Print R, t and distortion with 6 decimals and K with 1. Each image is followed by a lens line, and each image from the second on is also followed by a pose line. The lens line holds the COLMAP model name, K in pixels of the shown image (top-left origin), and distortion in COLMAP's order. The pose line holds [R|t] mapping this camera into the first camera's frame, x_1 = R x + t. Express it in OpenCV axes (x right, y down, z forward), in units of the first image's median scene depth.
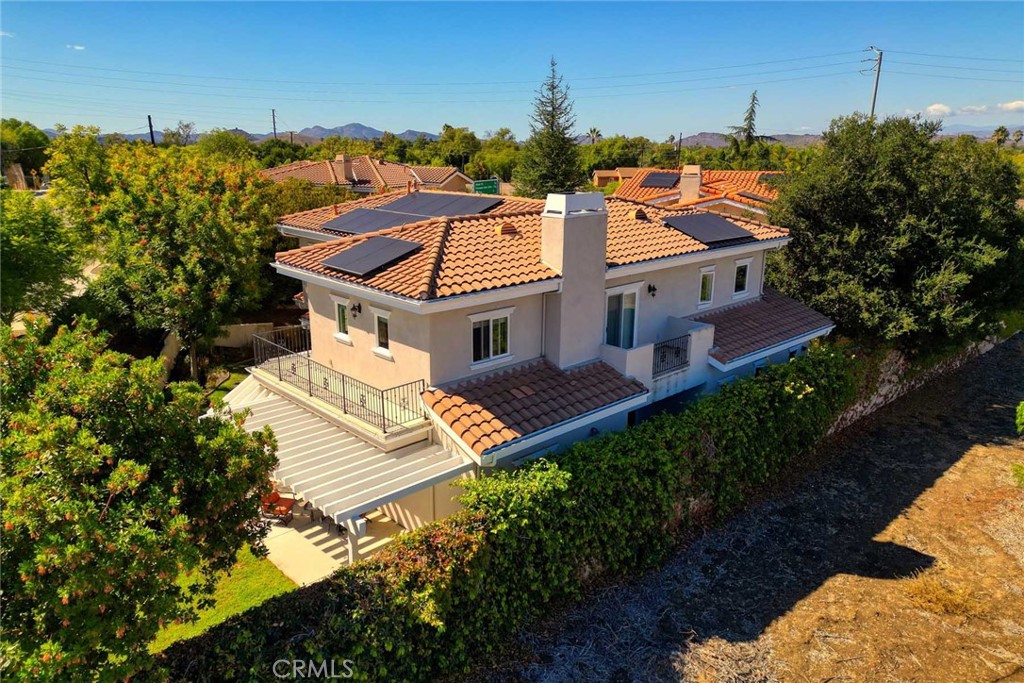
lens RADIAL K [[717.1, 0, 532.8], [0, 717.1, 330.1], [0, 0, 1]] dist [0.057447, -0.057273]
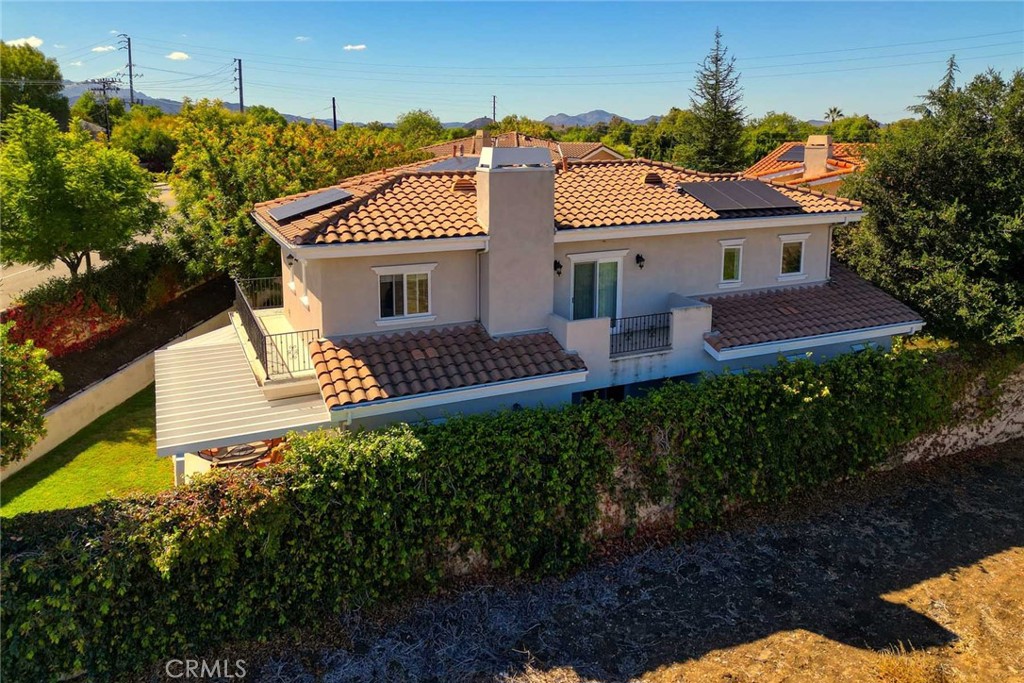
lens RADIAL K [[753.1, 0, 529.2], [0, 753.1, 233.2], [0, 0, 1]] dist [0.027439, -0.007549]
pose [[0.948549, 0.037863, -0.314359, 0.327986], [-0.073816, 0.991911, -0.103262, 0.017376], [0.307906, 0.121153, 0.943671, 0.076452]]
